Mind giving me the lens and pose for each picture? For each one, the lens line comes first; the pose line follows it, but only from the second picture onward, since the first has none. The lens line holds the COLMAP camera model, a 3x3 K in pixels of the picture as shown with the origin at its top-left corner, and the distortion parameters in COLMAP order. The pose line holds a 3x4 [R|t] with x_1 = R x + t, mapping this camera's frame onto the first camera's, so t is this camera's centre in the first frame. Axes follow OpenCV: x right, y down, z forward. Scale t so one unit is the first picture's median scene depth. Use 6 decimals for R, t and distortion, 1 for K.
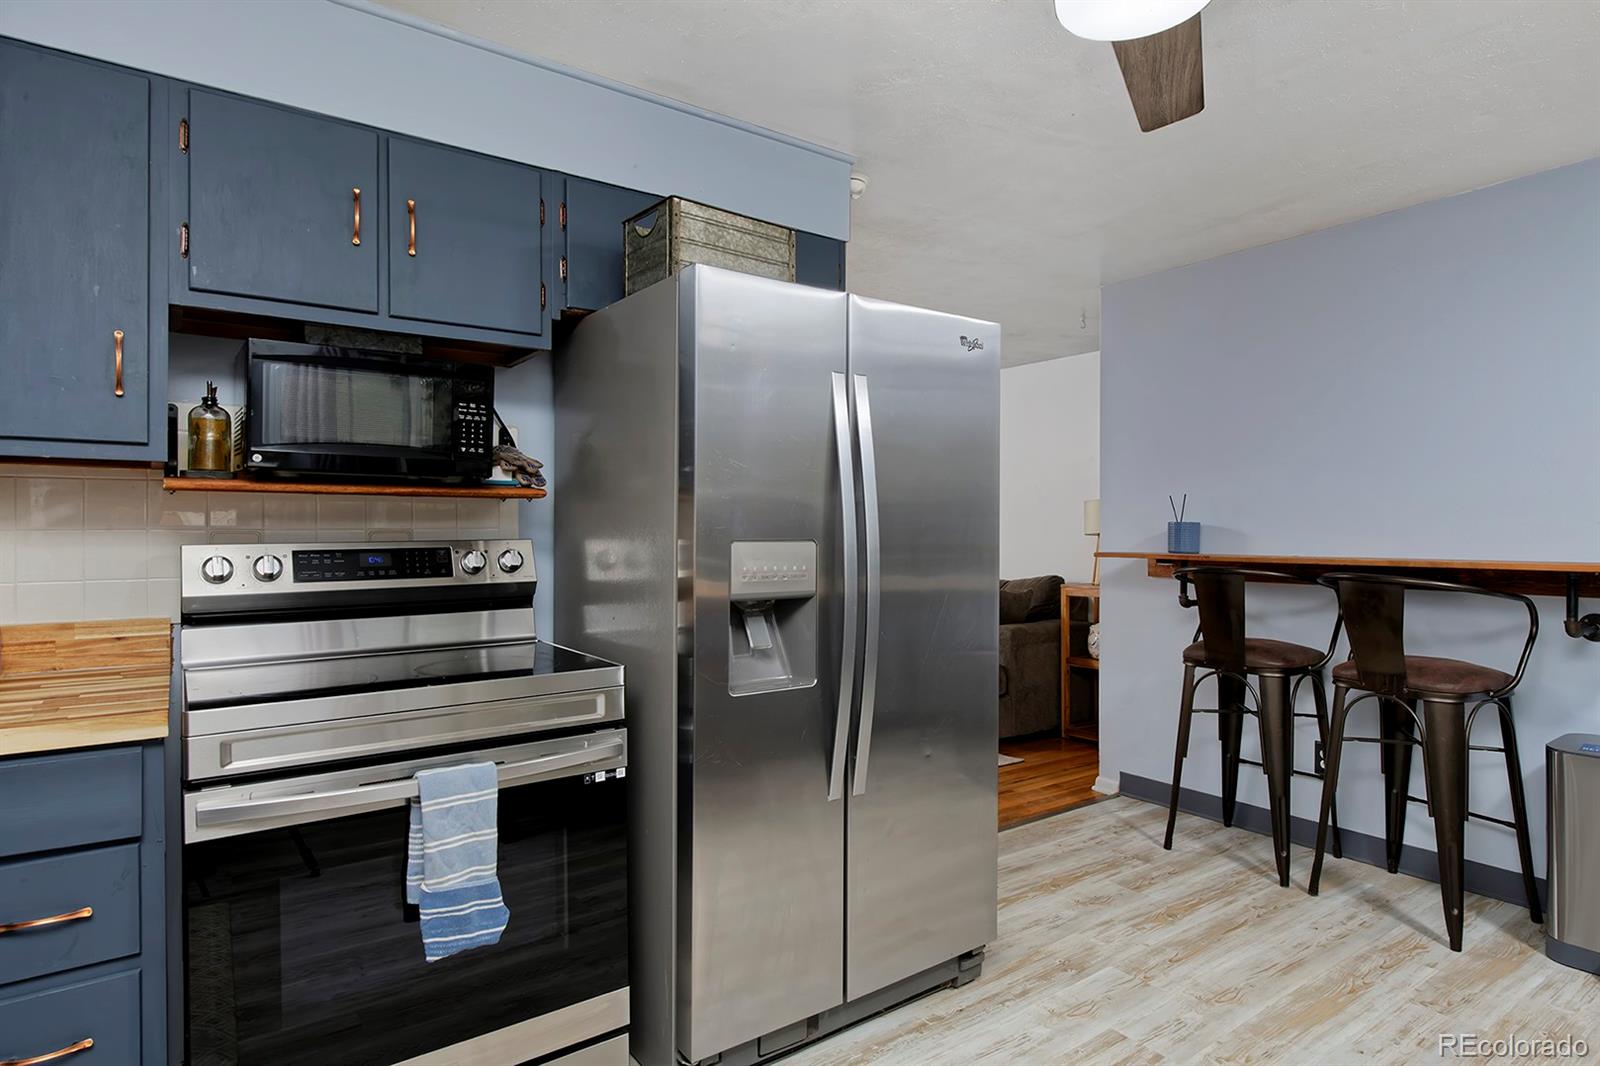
lens RADIAL K [[877.2, 0, 804.0], [0, 877.2, 529.3], [0, 0, 1]] dist [-0.011967, -0.000630]
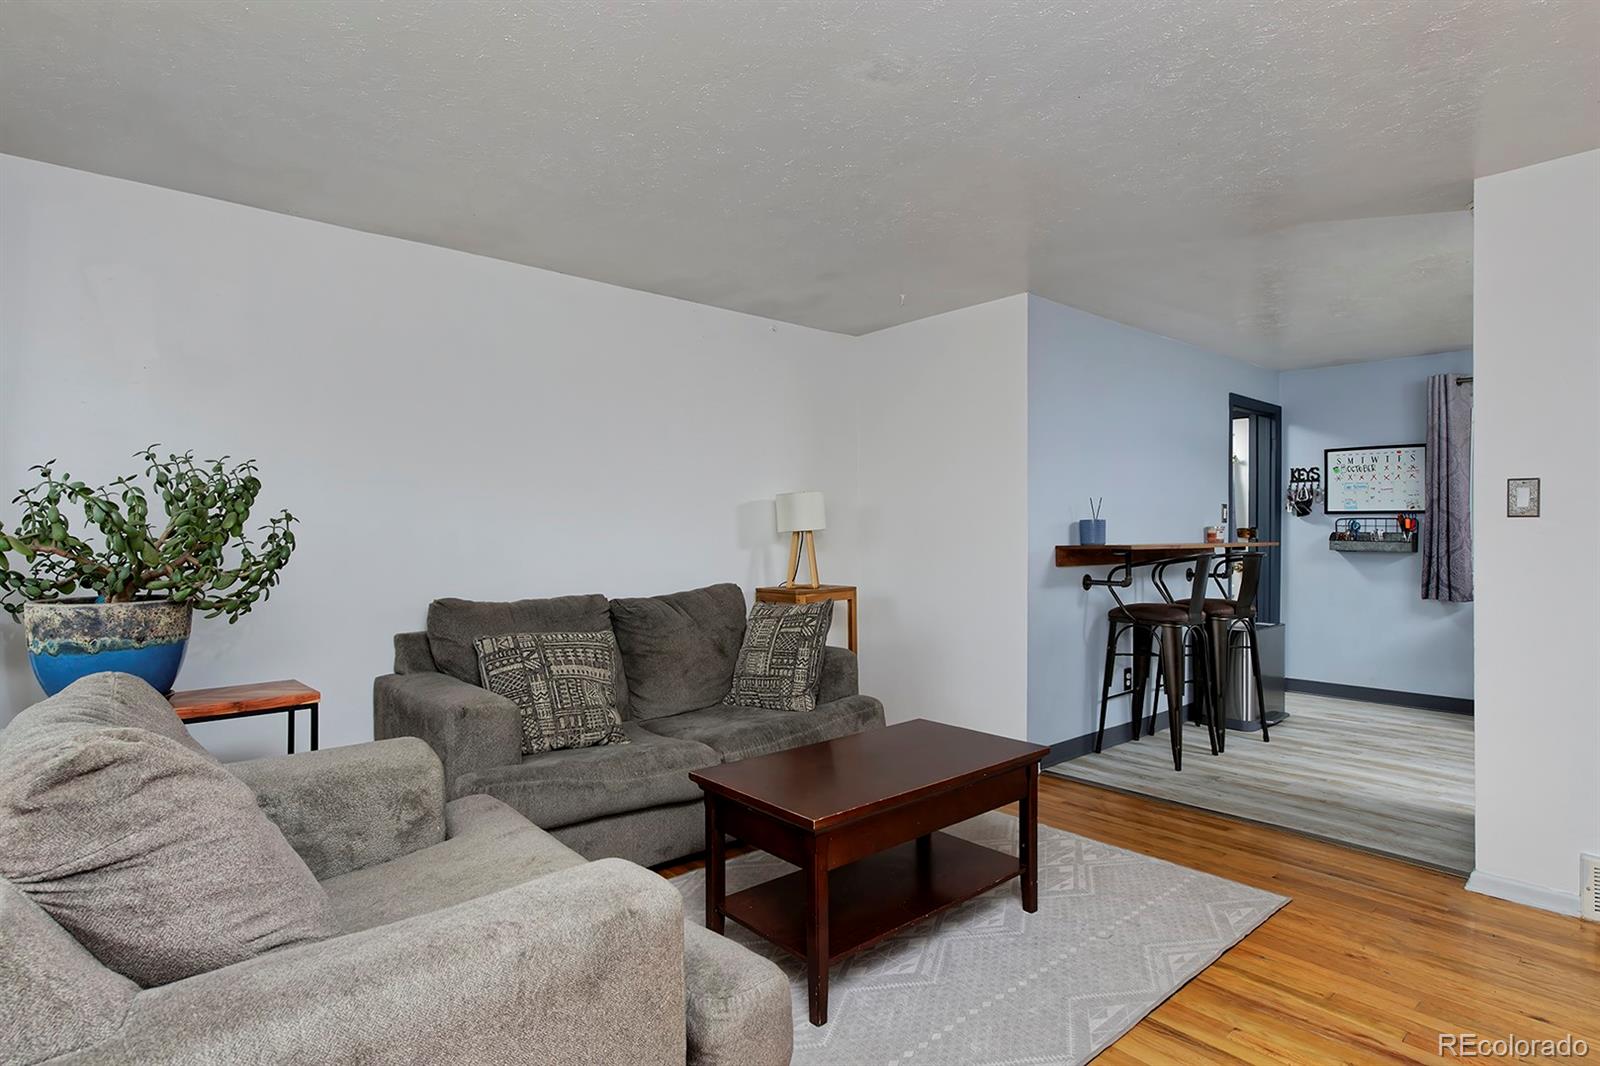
lens RADIAL K [[843.0, 0, 803.9], [0, 843.0, 530.4], [0, 0, 1]] dist [-0.004880, 0.000958]
pose [[-0.095895, -0.004118, 0.995383, -0.793701], [-0.003943, 0.999985, 0.003757, 0.005494], [-0.995384, -0.003565, -0.095910, 1.710593]]
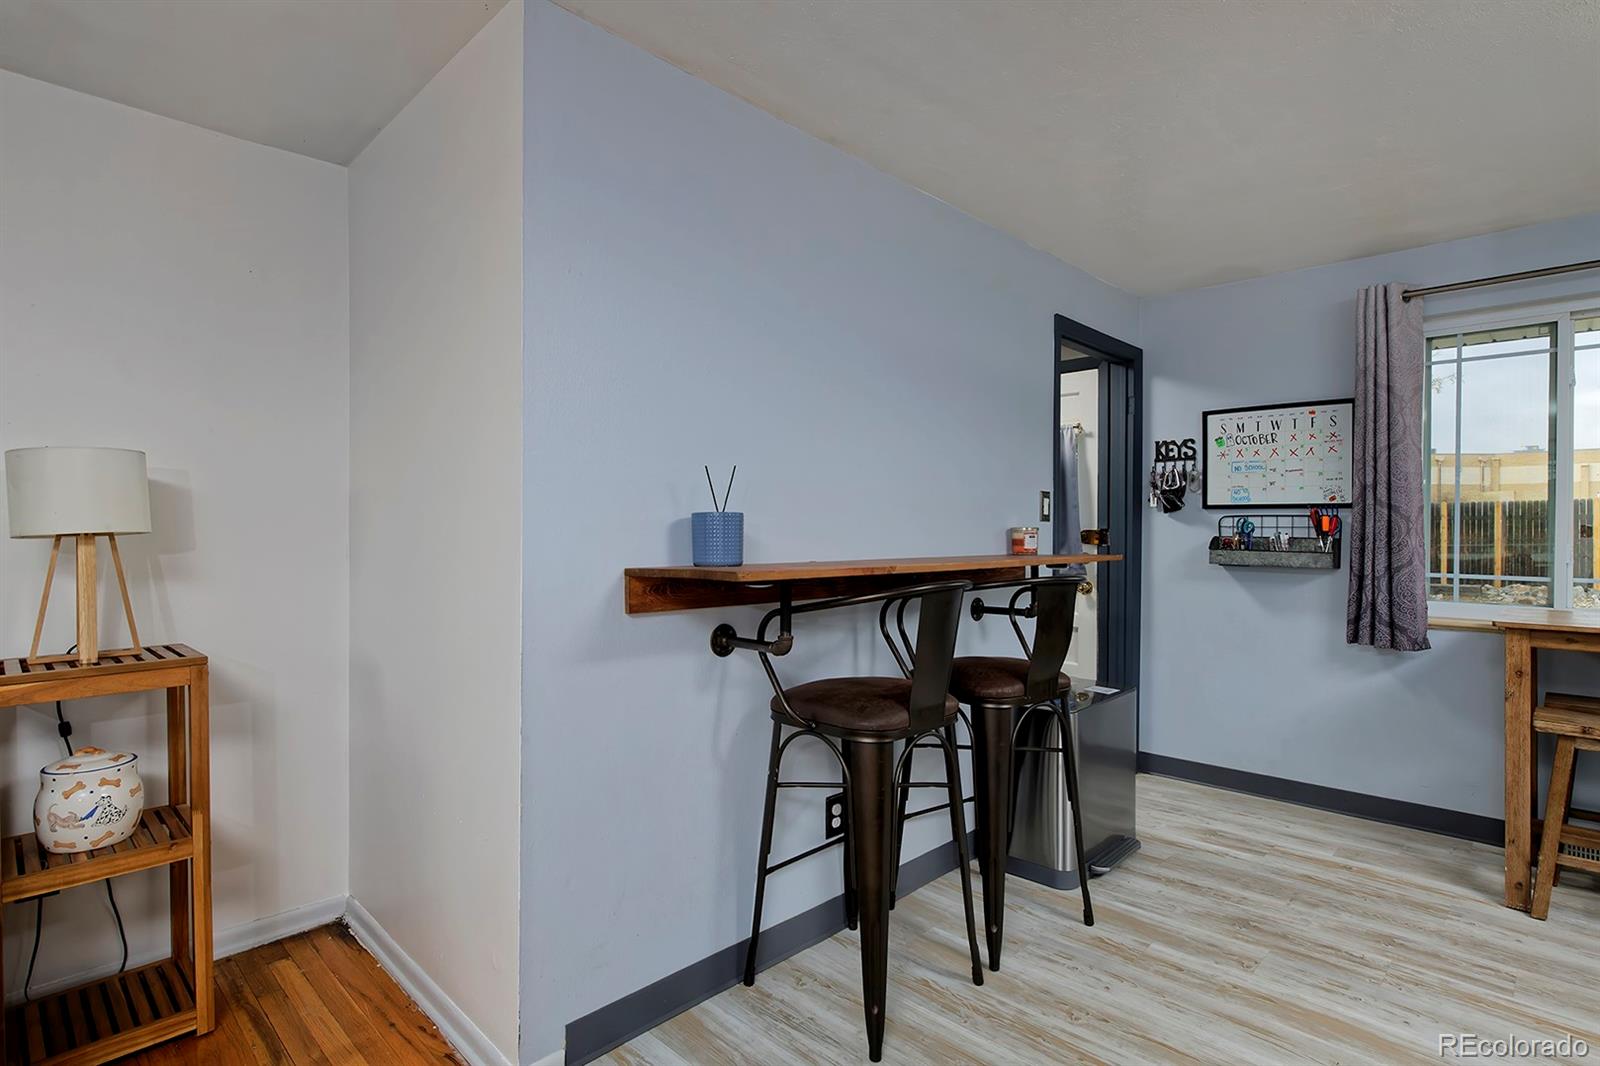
lens RADIAL K [[800.8, 0, 807.4], [0, 800.8, 530.4], [0, 0, 1]] dist [-0.002850, -0.000468]
pose [[-0.171210, -0.004713, 0.985223, -0.115535], [-0.006058, 0.999975, 0.003731, 0.002045], [-0.985216, -0.005330, -0.171234, 1.163885]]
